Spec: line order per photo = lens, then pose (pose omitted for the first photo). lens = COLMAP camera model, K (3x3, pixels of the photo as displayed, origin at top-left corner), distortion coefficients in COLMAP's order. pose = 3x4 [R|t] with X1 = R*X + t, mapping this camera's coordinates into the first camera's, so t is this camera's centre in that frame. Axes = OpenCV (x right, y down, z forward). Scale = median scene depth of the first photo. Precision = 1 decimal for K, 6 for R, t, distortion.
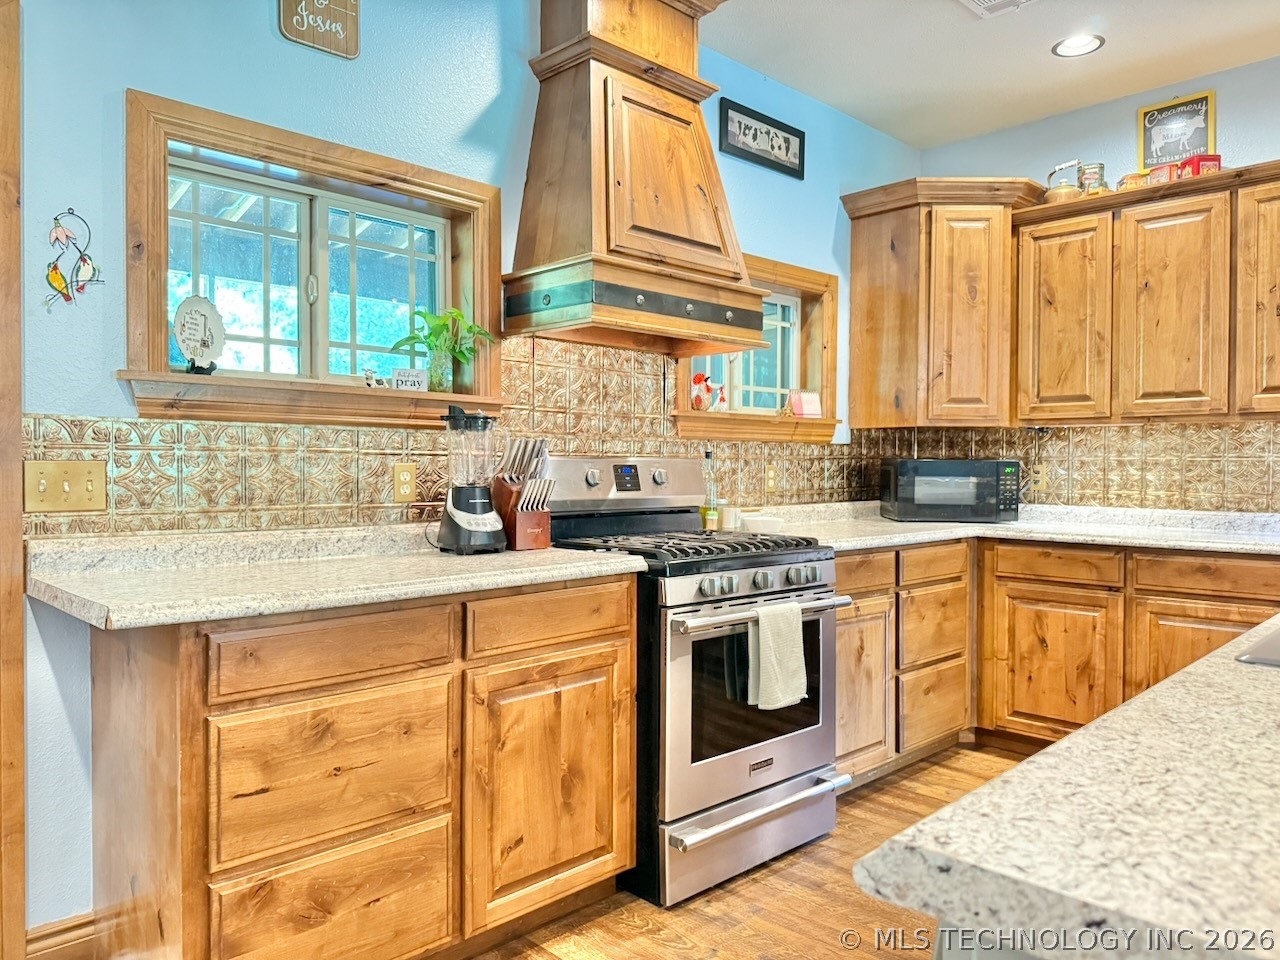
lens RADIAL K [[898.9, 0, 629.8], [0, 898.9, 487.1], [0, 0, 1]] dist [0.074394, -0.108110]
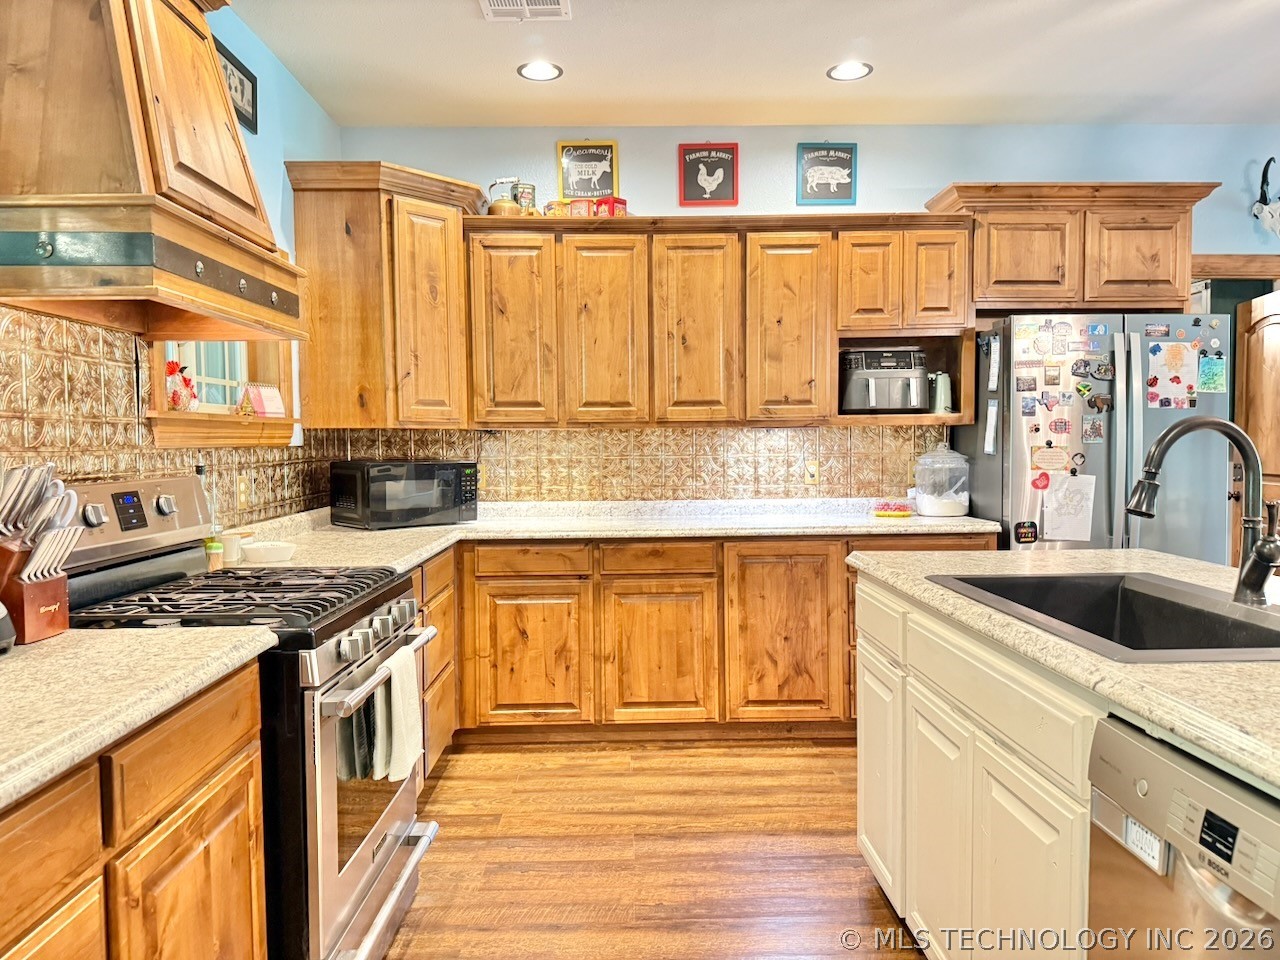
lens RADIAL K [[898.9, 0, 640.8], [0, 898.9, 483.9], [0, 0, 1]] dist [0.074394, -0.108110]
pose [[0.677187, -0.046201, 0.734359, -0.228754], [0.030087, 0.998931, 0.035102, -0.039454], [-0.735196, -0.001676, 0.677853, 0.193191]]
